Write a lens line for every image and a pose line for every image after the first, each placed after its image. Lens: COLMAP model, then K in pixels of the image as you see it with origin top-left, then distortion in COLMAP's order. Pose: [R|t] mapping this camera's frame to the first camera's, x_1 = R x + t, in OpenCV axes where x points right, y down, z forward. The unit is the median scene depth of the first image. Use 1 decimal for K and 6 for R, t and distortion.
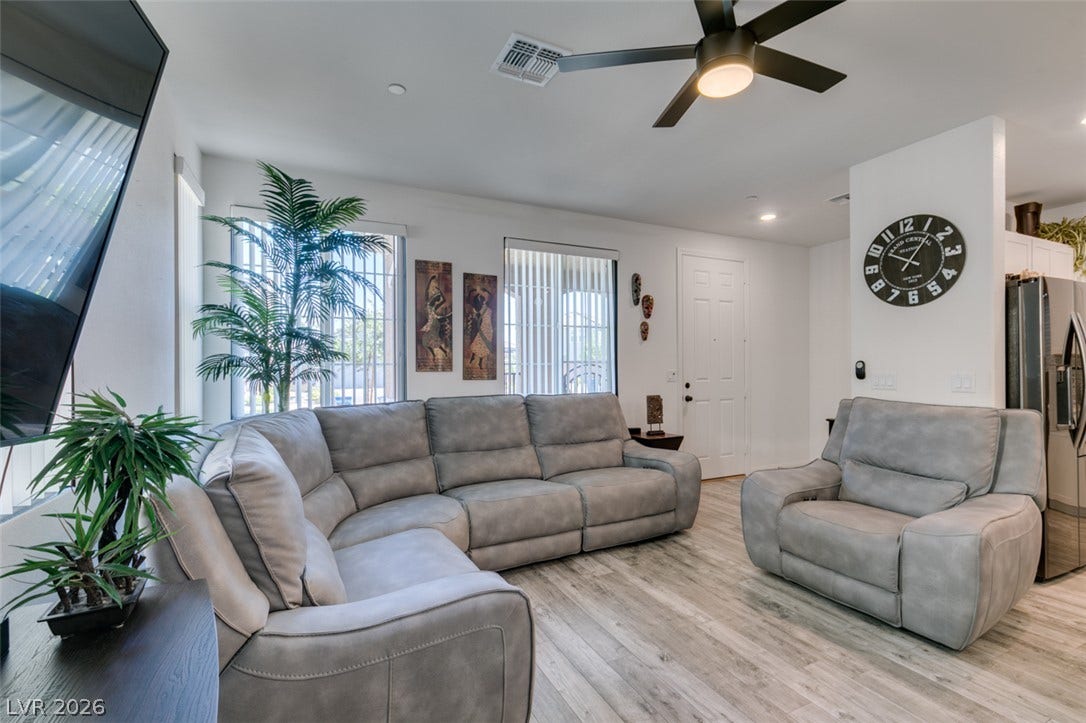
lens RADIAL K [[484.2, 0, 541.5], [0, 484.2, 364.6], [0, 0, 1]] dist [0.001633, 0.000001]
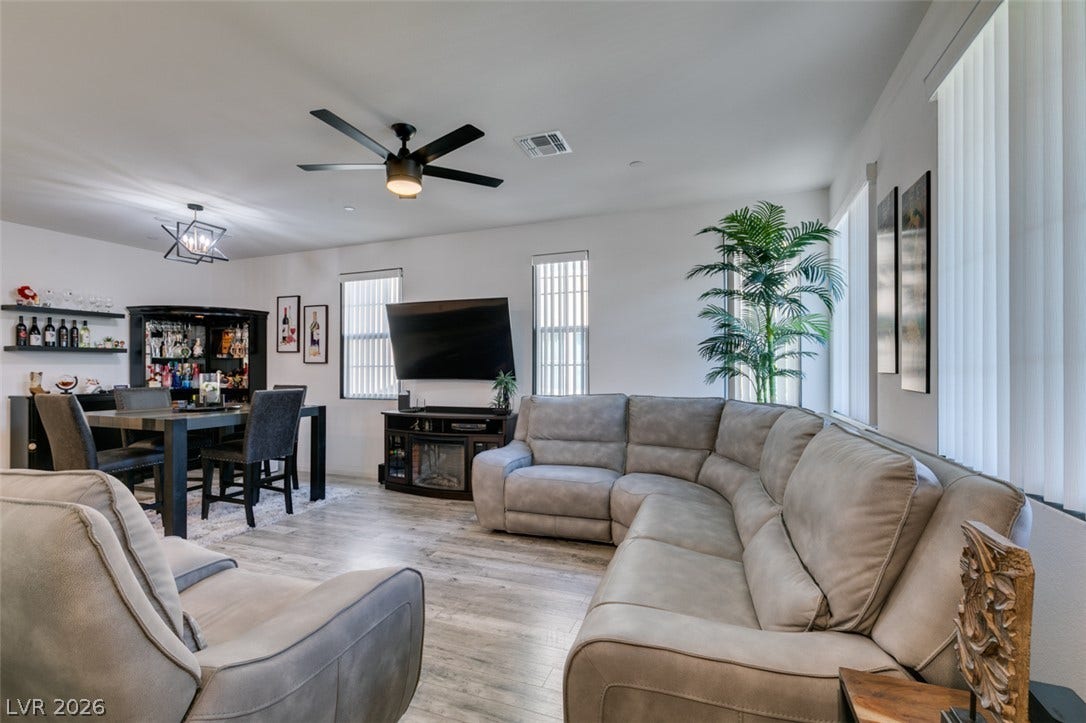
lens RADIAL K [[484.2, 0, 541.5], [0, 484.2, 364.6], [0, 0, 1]] dist [0.001633, 0.000001]
pose [[-0.732627, 0.003998, -0.680618, 0.613477], [0.010075, 0.999937, -0.004971, 0.001230], [0.680555, -0.010499, -0.732622, 1.332307]]
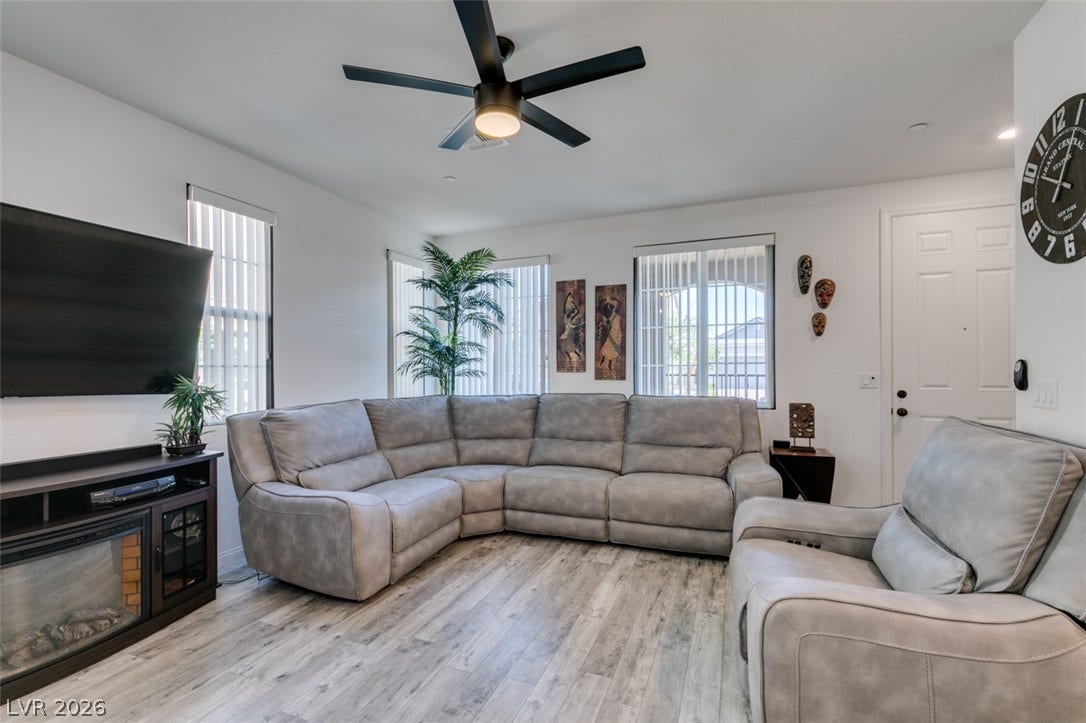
lens RADIAL K [[486.0, 0, 540.2], [0, 486.0, 366.1], [0, 0, 1]] dist [0.000652, -0.001437]
pose [[0.672230, -0.001951, -0.740340, 0.714627], [0.003834, 0.999992, 0.000847, -0.002349], [0.740332, -0.003408, 0.672232, 0.154991]]
